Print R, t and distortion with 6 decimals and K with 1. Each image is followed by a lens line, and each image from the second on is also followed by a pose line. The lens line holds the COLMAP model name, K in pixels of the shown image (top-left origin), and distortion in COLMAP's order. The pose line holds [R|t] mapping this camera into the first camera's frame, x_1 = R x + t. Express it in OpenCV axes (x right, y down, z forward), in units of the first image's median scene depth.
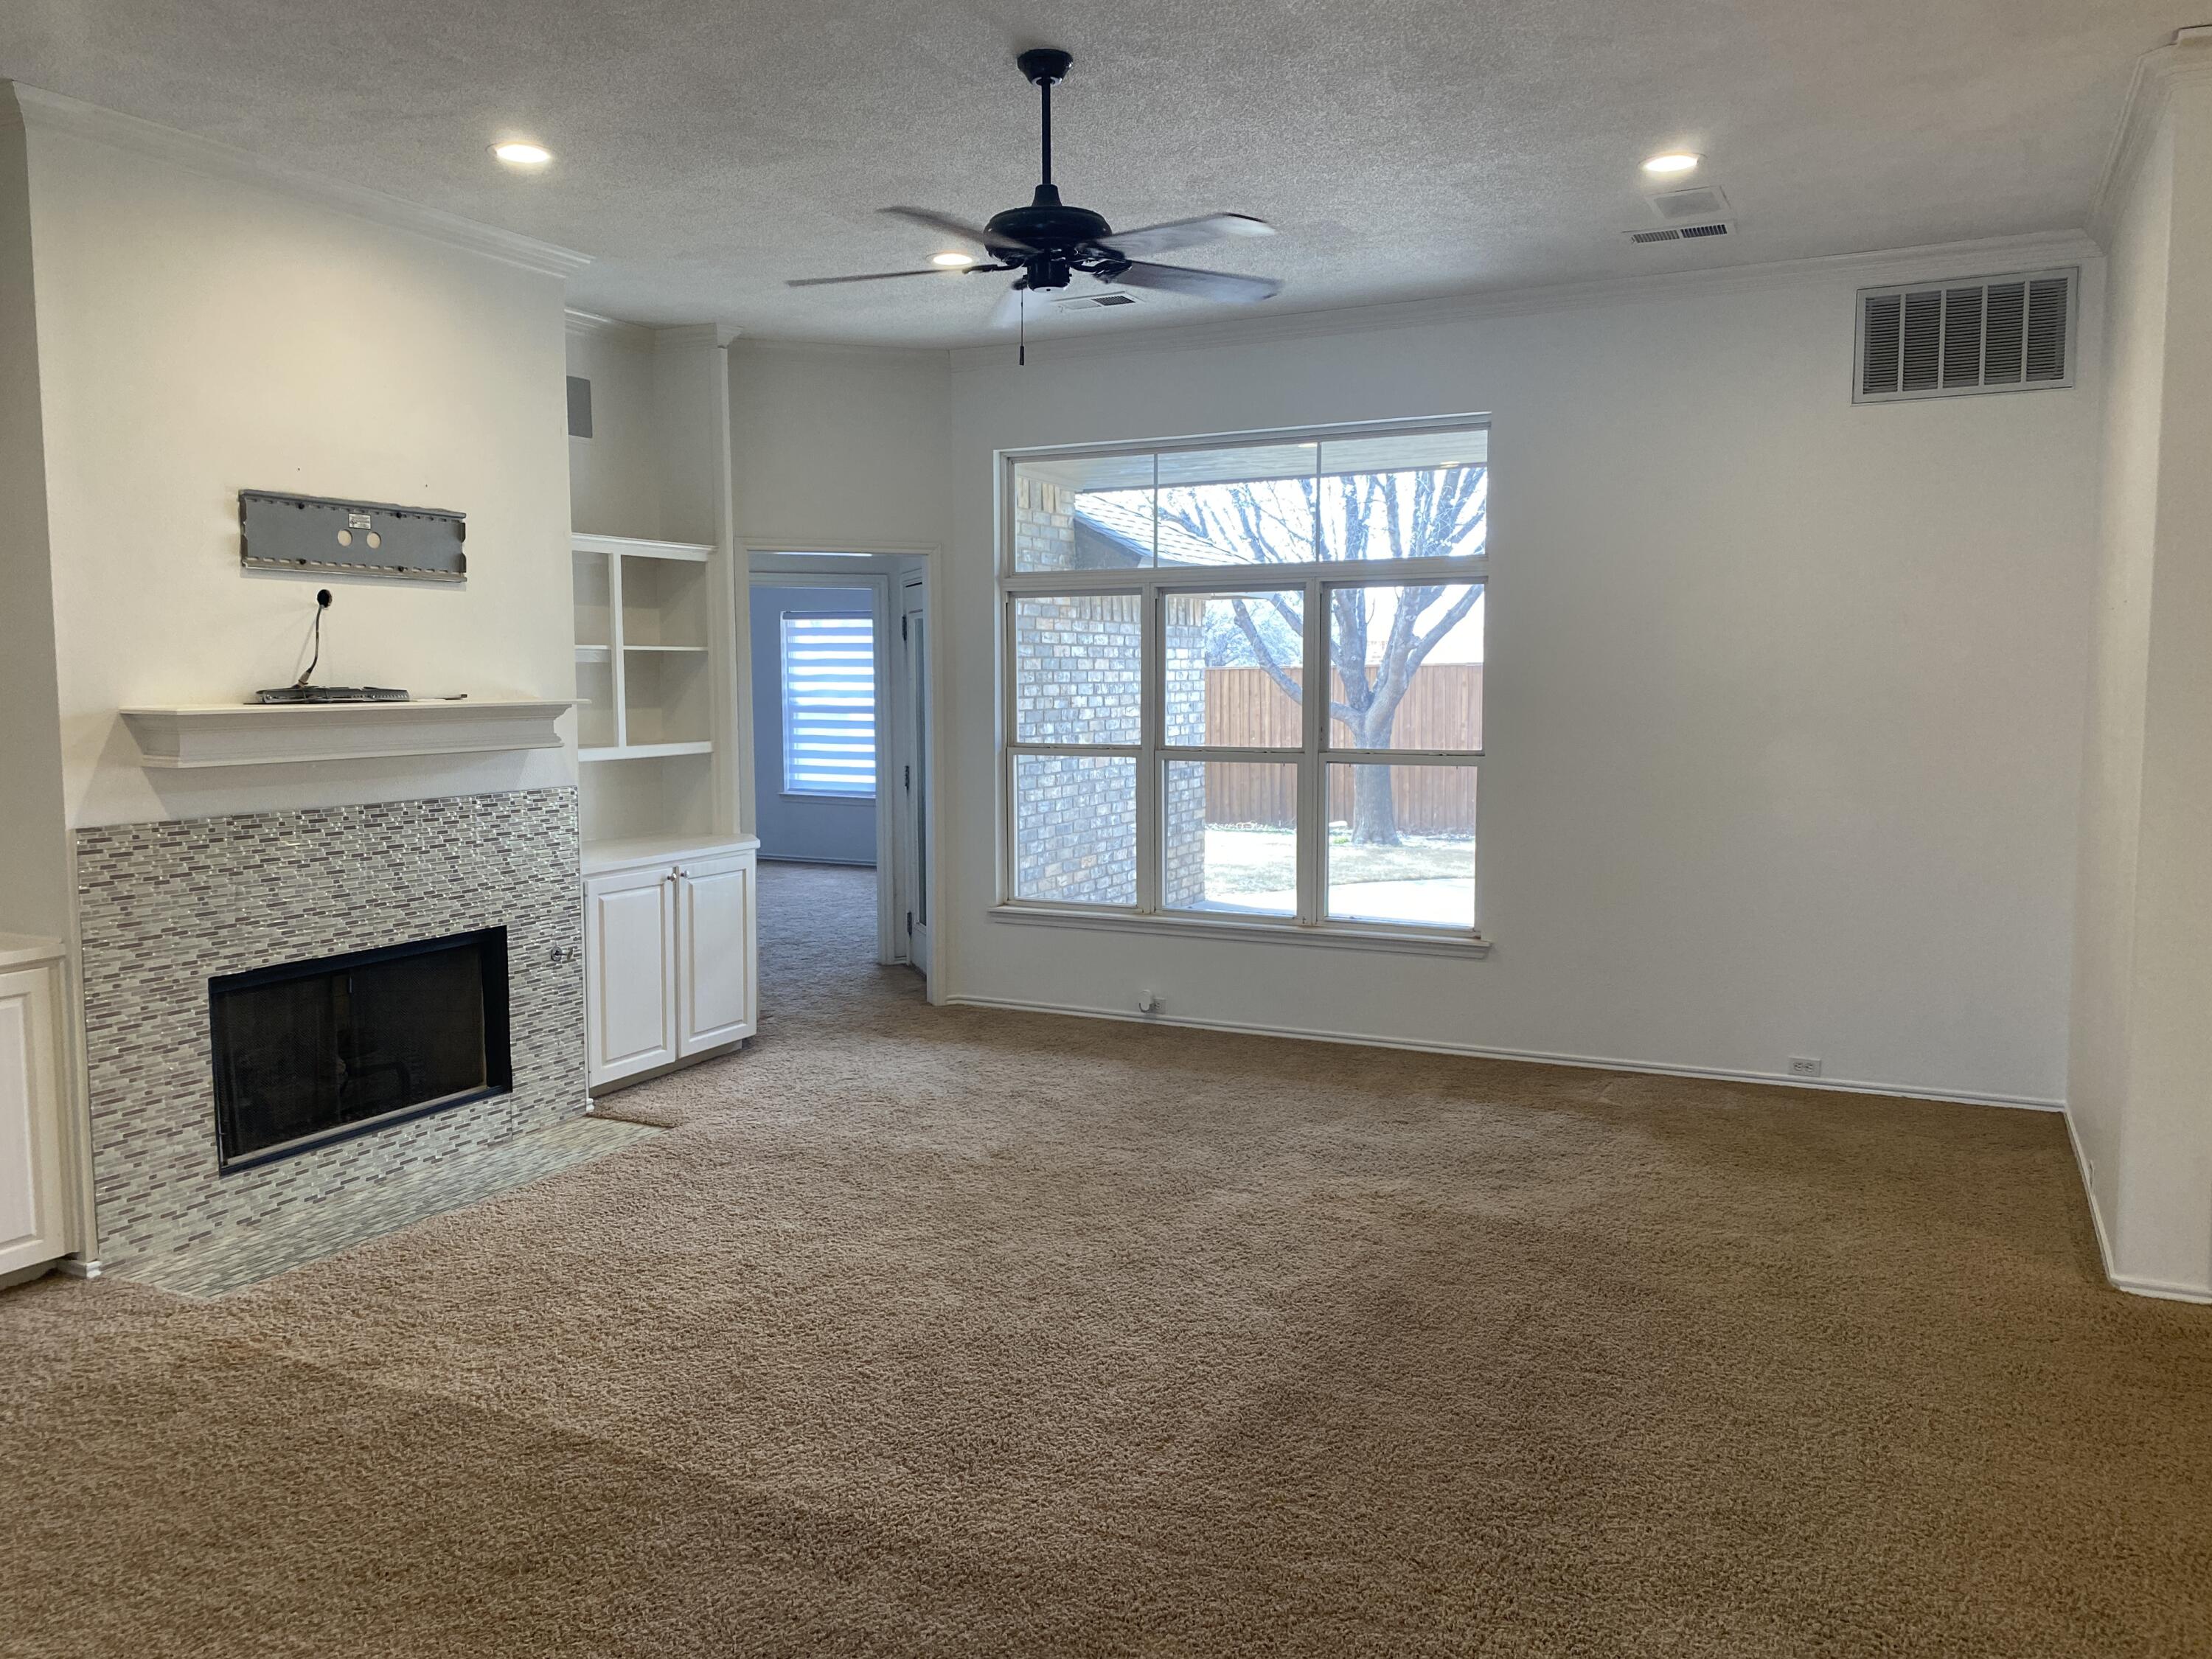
lens RADIAL K [[1677.4, 0, 1100.5], [0, 1677.4, 805.1], [0, 0, 1]] dist [0.124718, -0.194171]
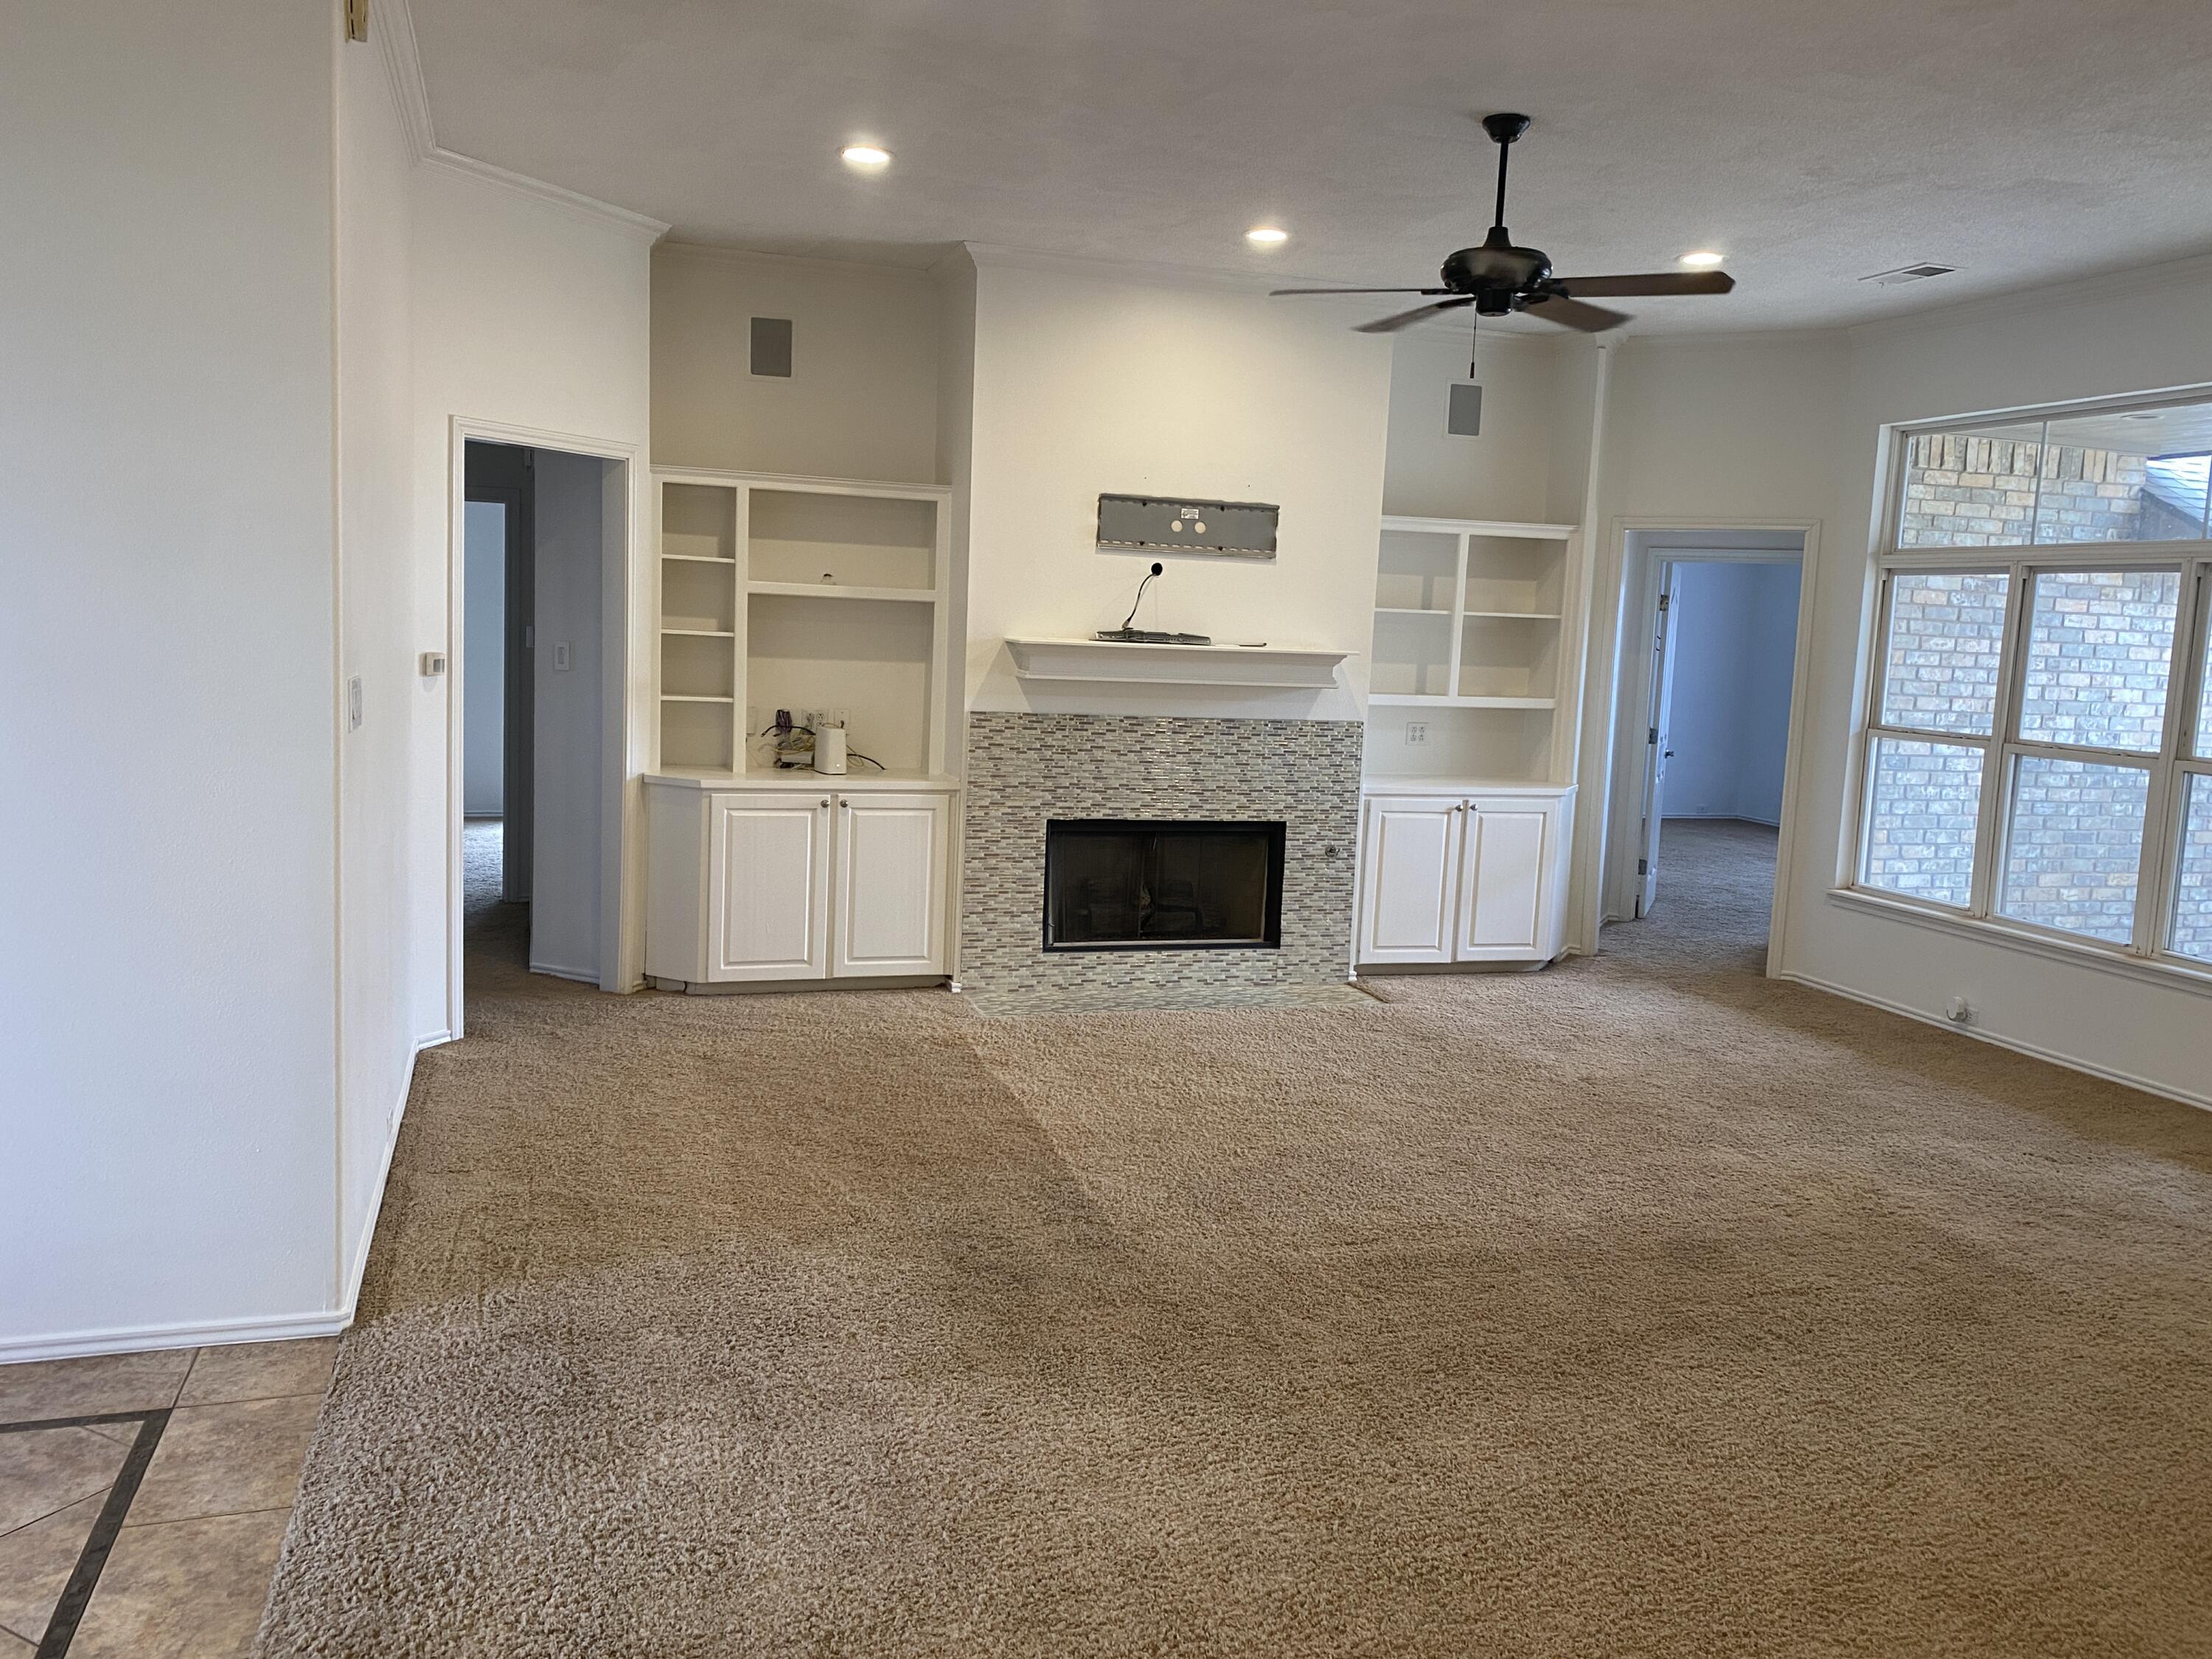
lens RADIAL K [[1658.8, 0, 1090.2], [0, 1658.8, 815.2], [0, 0, 1]] dist [0.080882, -0.092165]
pose [[0.705002, 0.120172, -0.698950, 0.473452], [-0.103802, 0.992411, 0.065927, -0.002977], [0.701568, 0.026073, 0.712126, -0.017134]]
